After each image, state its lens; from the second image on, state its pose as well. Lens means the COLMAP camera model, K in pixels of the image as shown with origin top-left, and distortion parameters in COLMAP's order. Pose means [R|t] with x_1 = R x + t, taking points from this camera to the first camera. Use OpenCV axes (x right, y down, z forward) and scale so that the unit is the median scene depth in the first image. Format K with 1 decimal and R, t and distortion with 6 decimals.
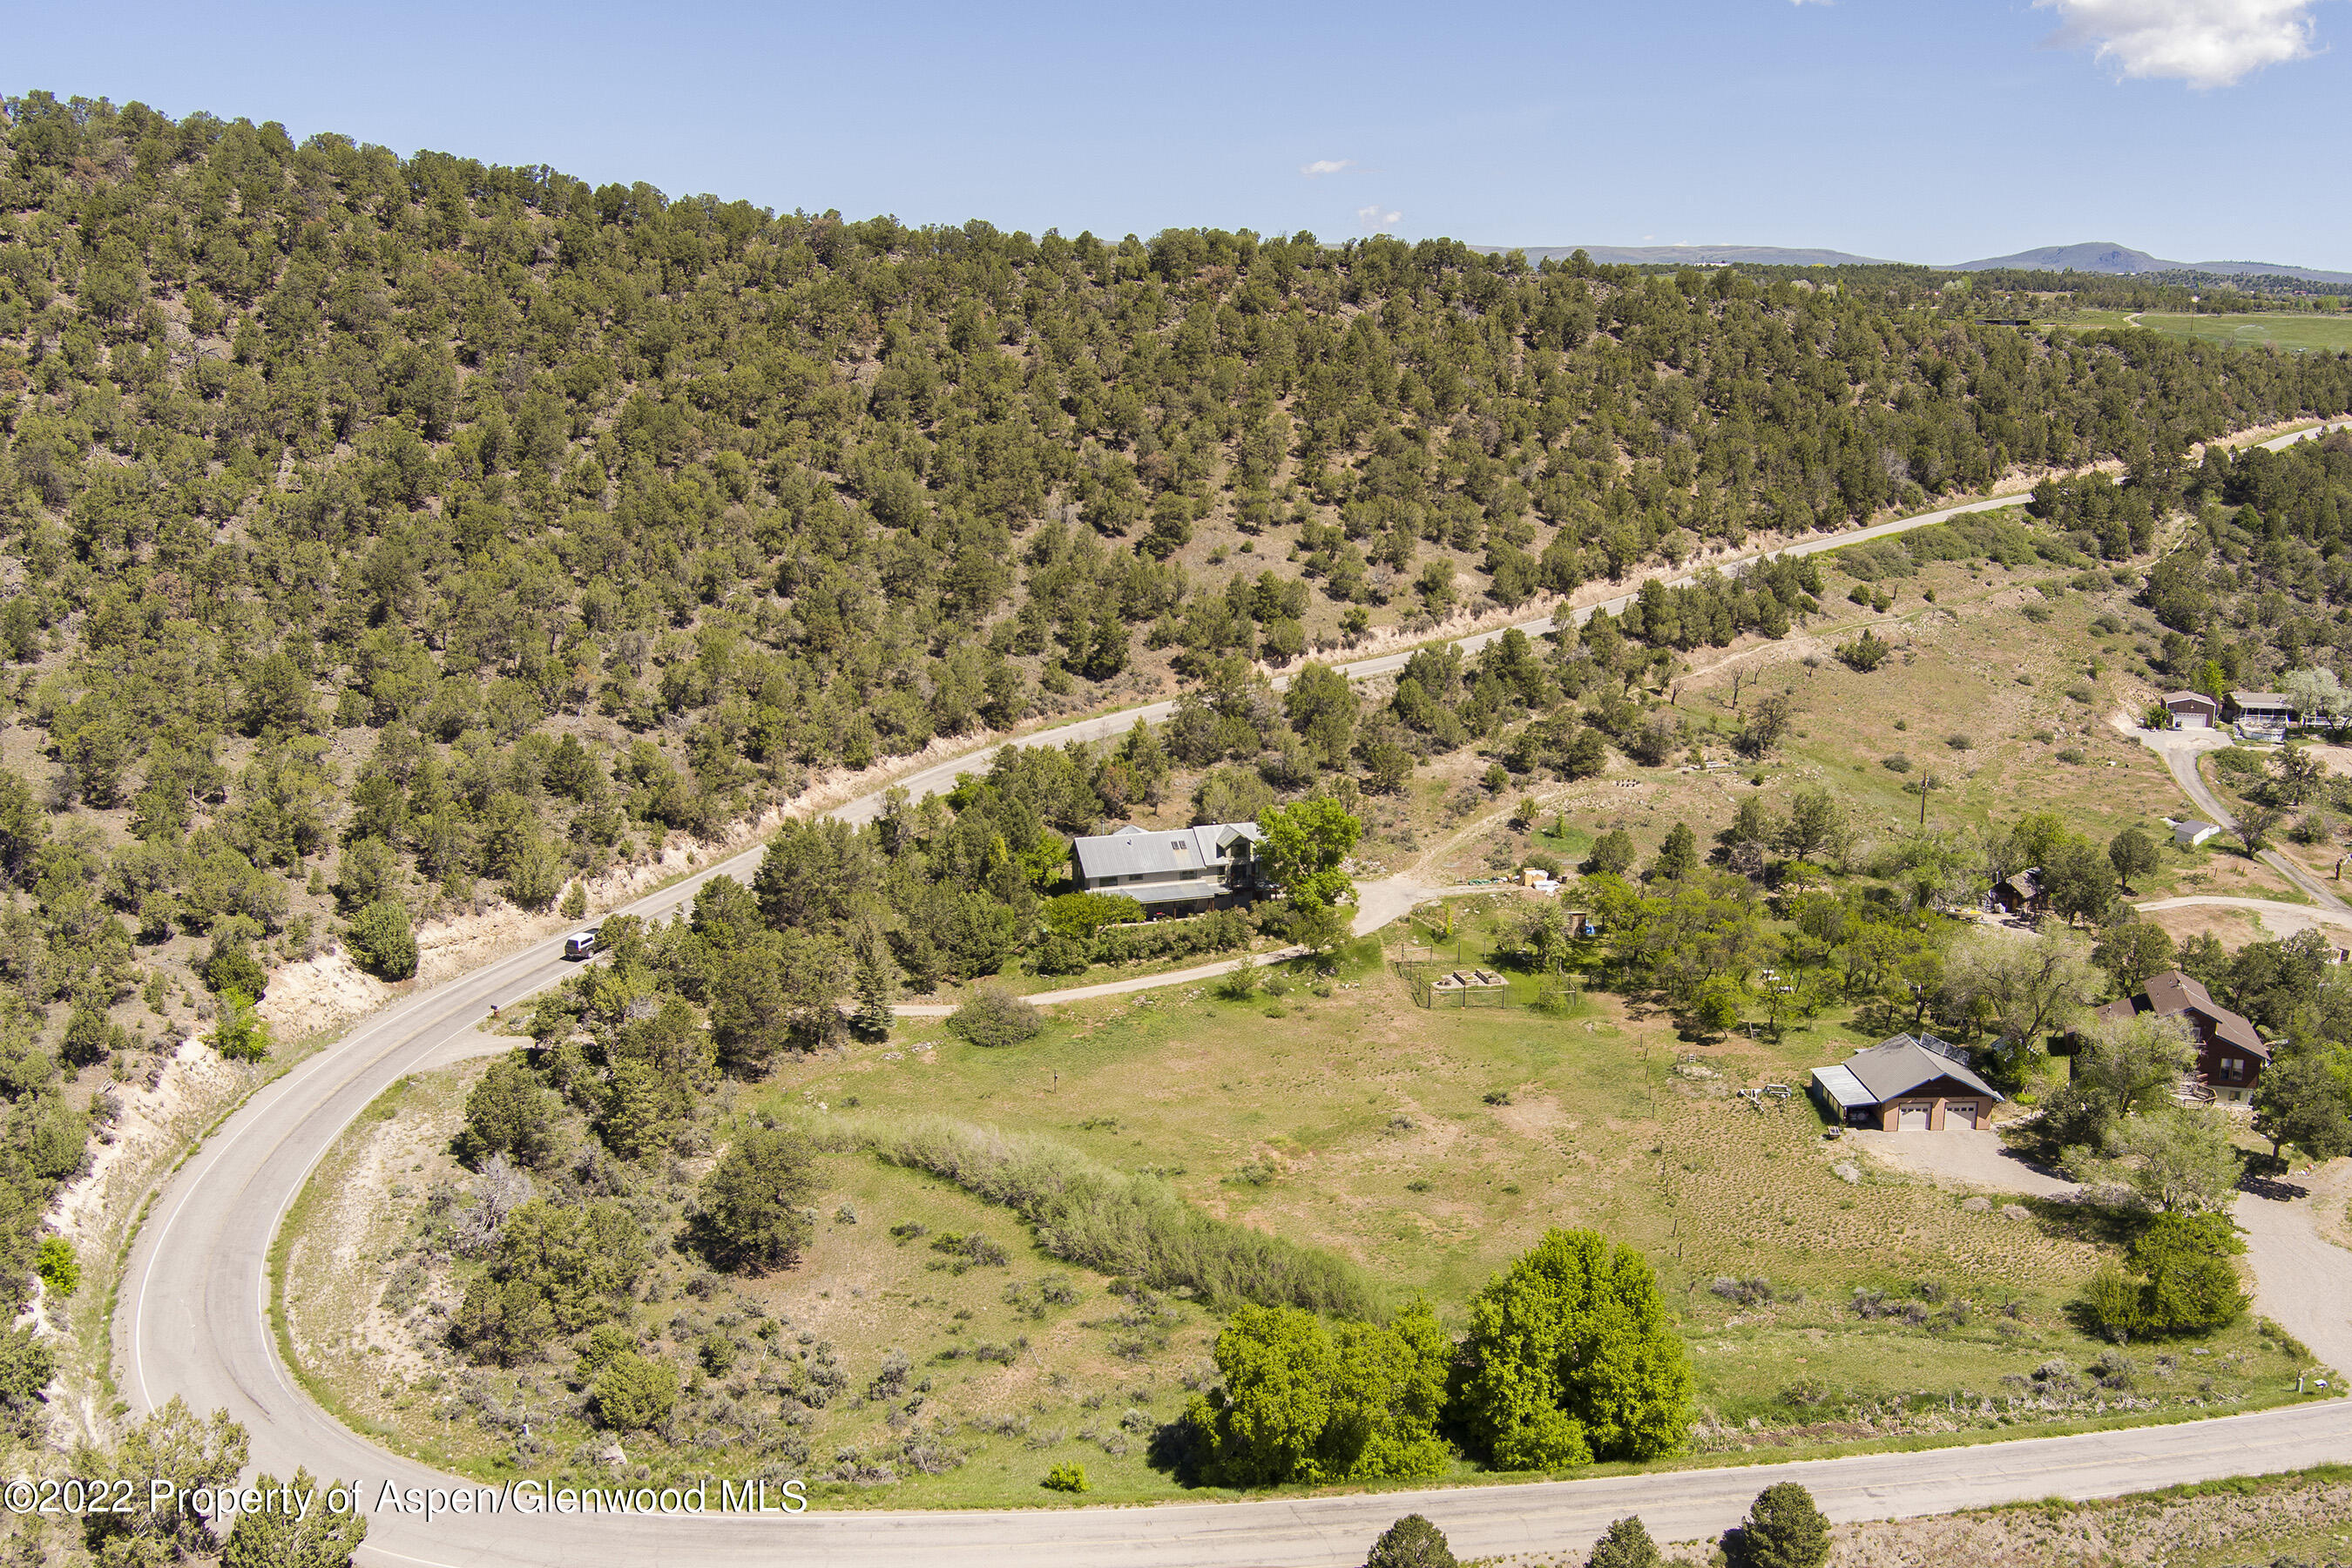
lens RADIAL K [[1988.1, 0, 1177.6], [0, 1988.1, 814.4], [0, 0, 1]] dist [-0.076086, 0.023382]
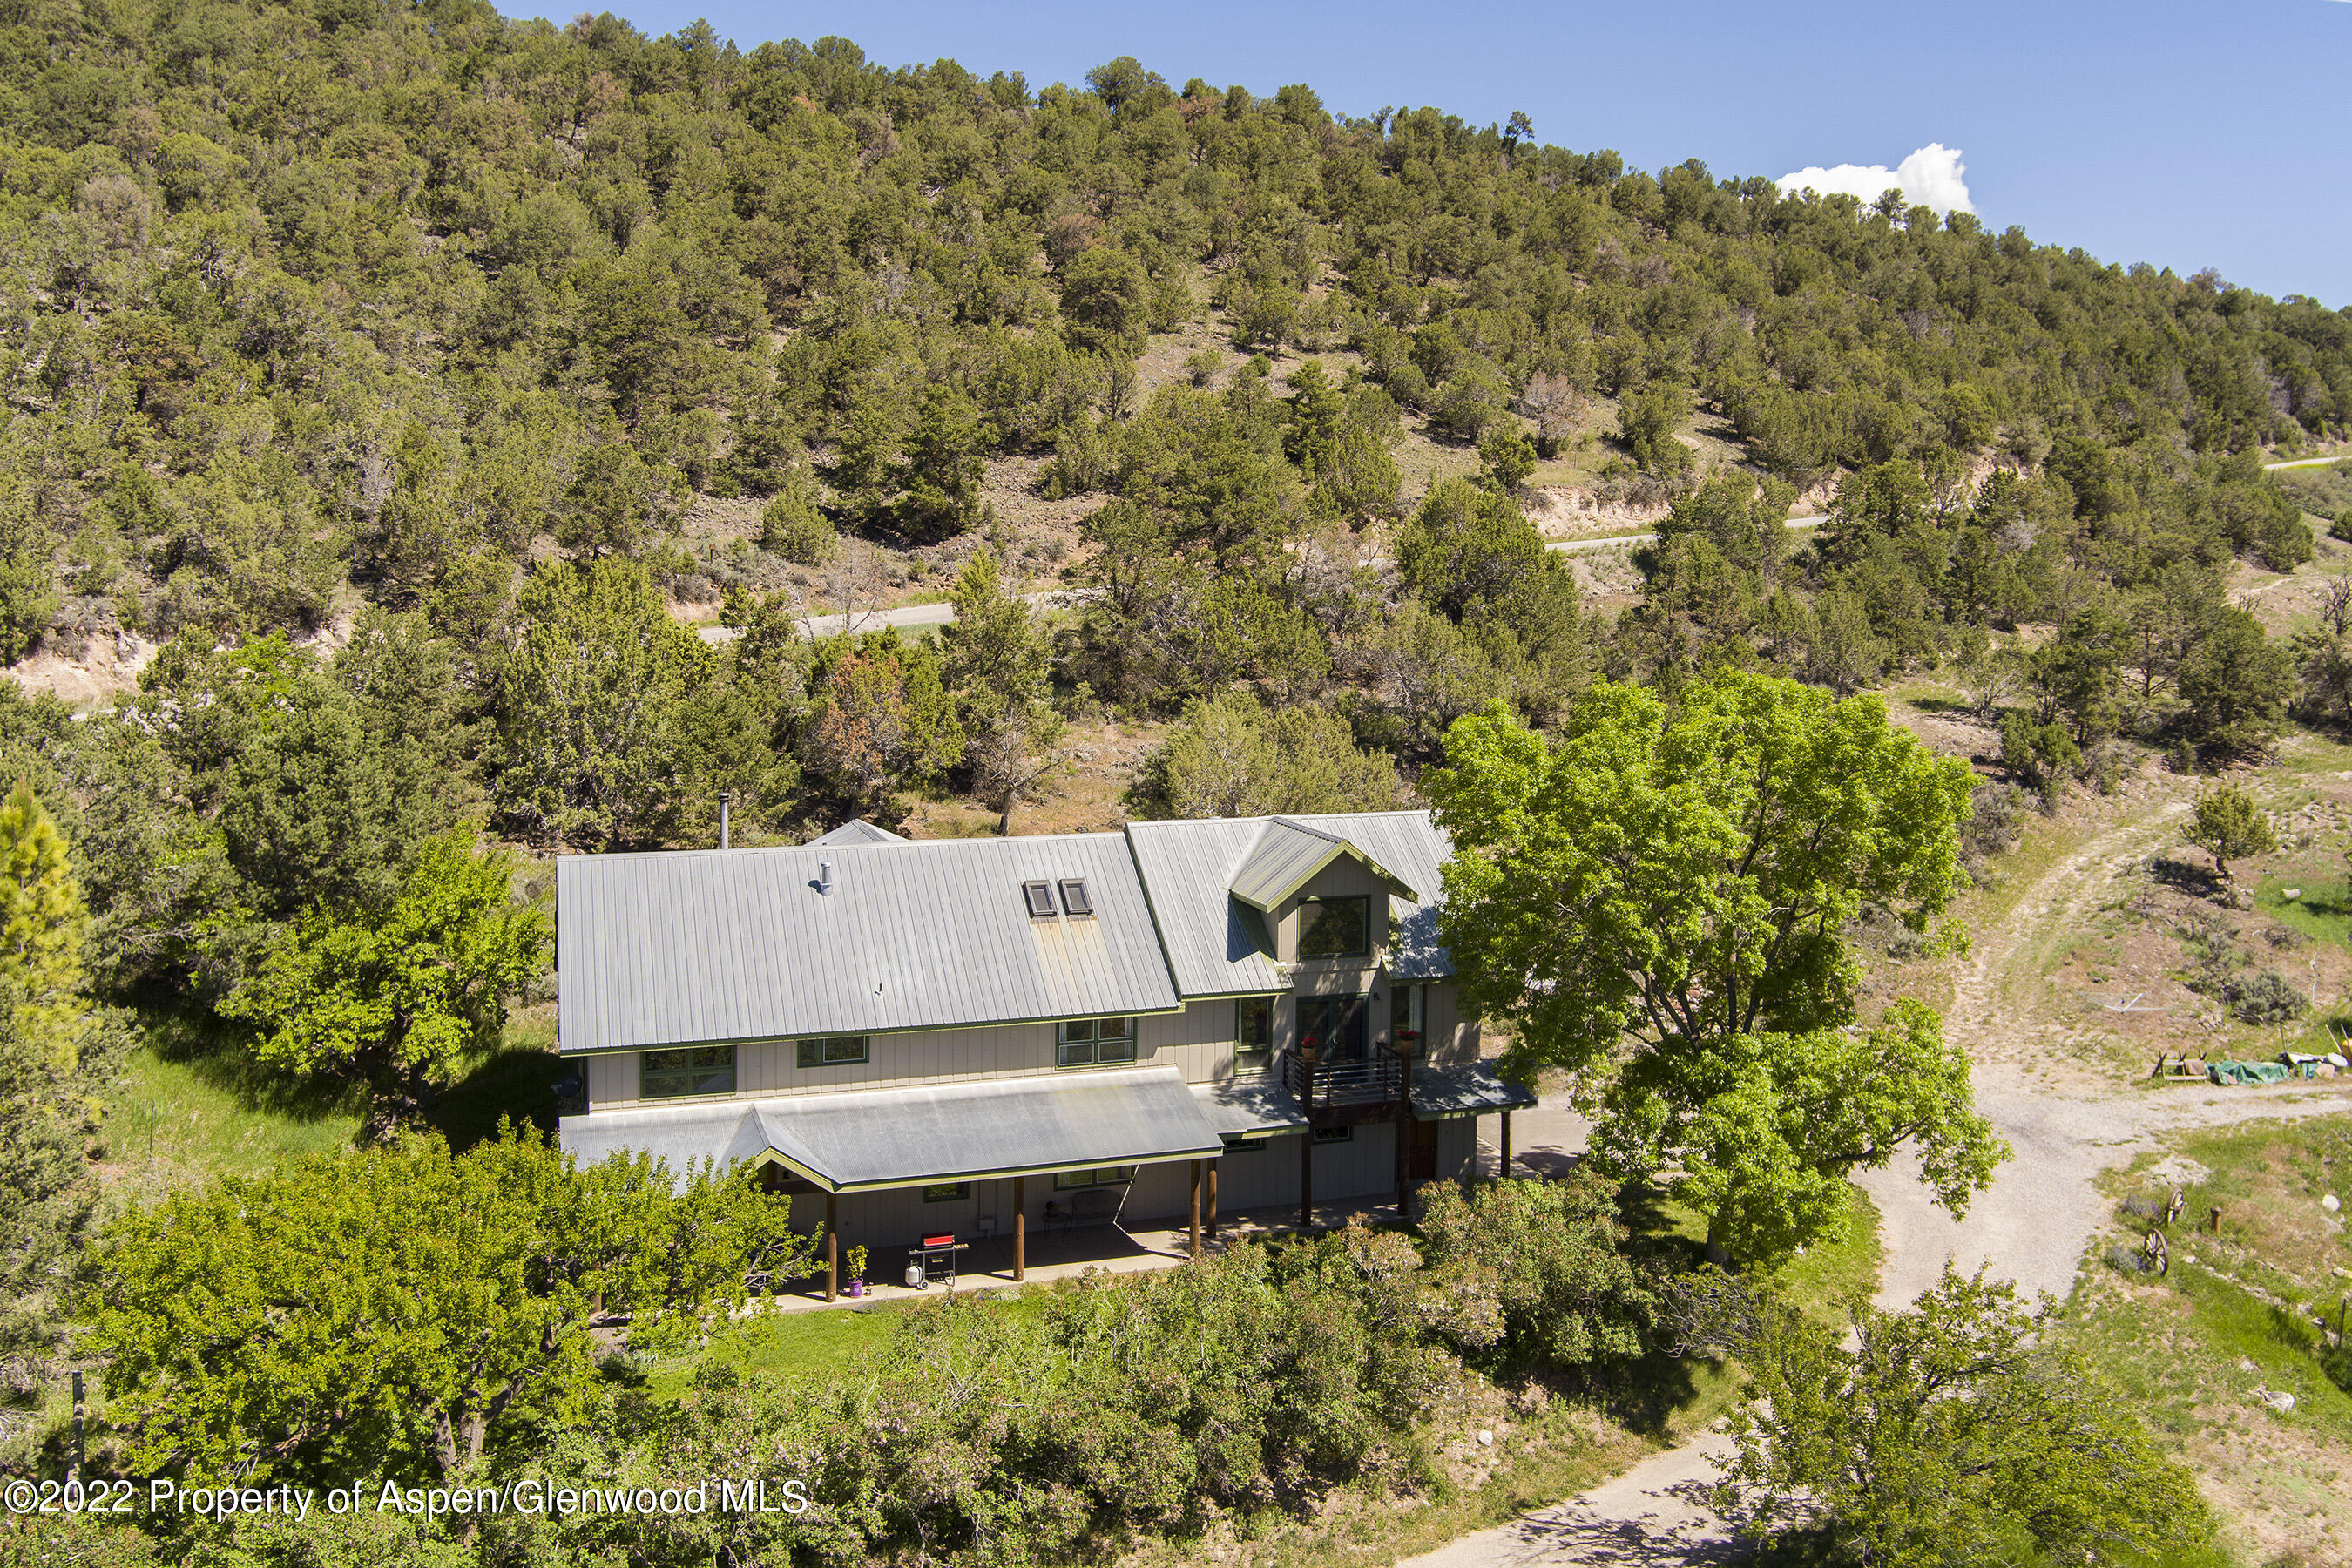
lens RADIAL K [[1806.2, 0, 1172.8], [0, 1806.2, 695.4], [0, 0, 1]] dist [-0.069587, 0.007230]
pose [[0.999749, 0.011291, 0.019350, 0.009678], [-0.008066, 0.987196, -0.159307, 0.025321], [-0.020901, 0.159111, 0.987039, 0.826646]]
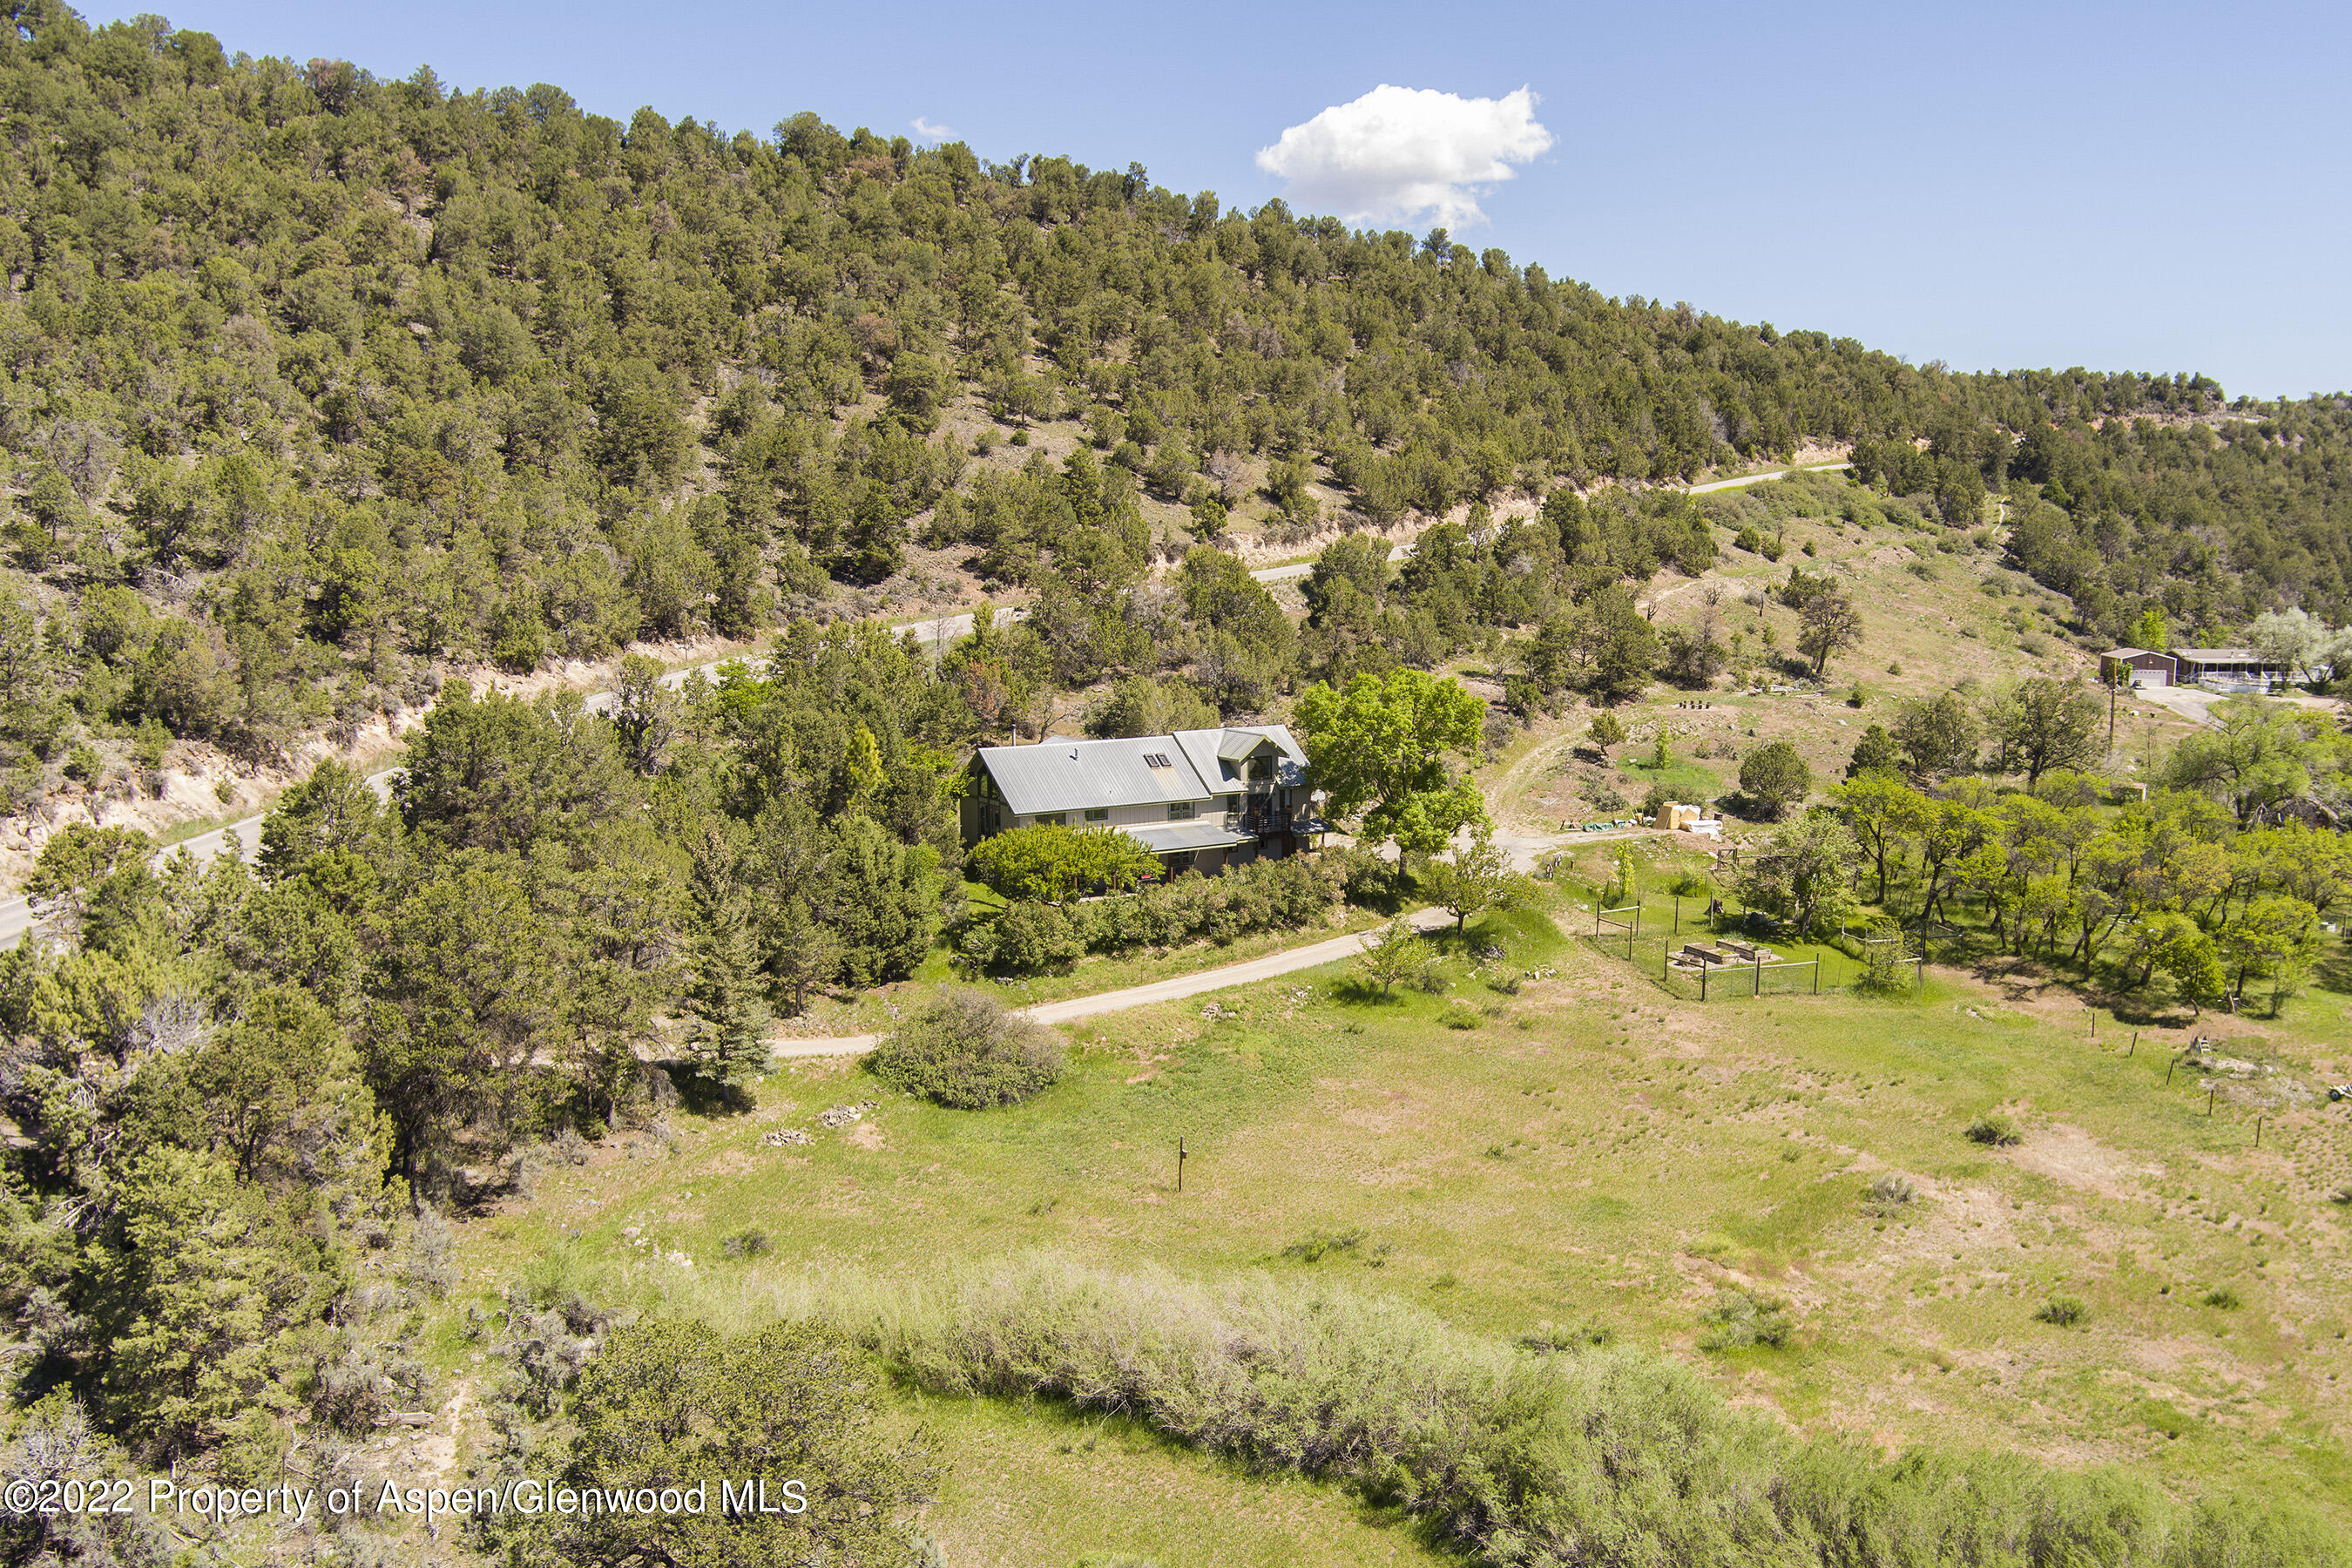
lens RADIAL K [[1988.1, 0, 1177.6], [0, 1988.1, 814.4], [0, 0, 1]] dist [-0.076086, 0.023382]
pose [[0.962454, -0.028039, 0.269992, -0.149447], [0.050157, 0.995893, -0.075370, 0.075115], [-0.266770, 0.086082, 0.959908, 0.474679]]
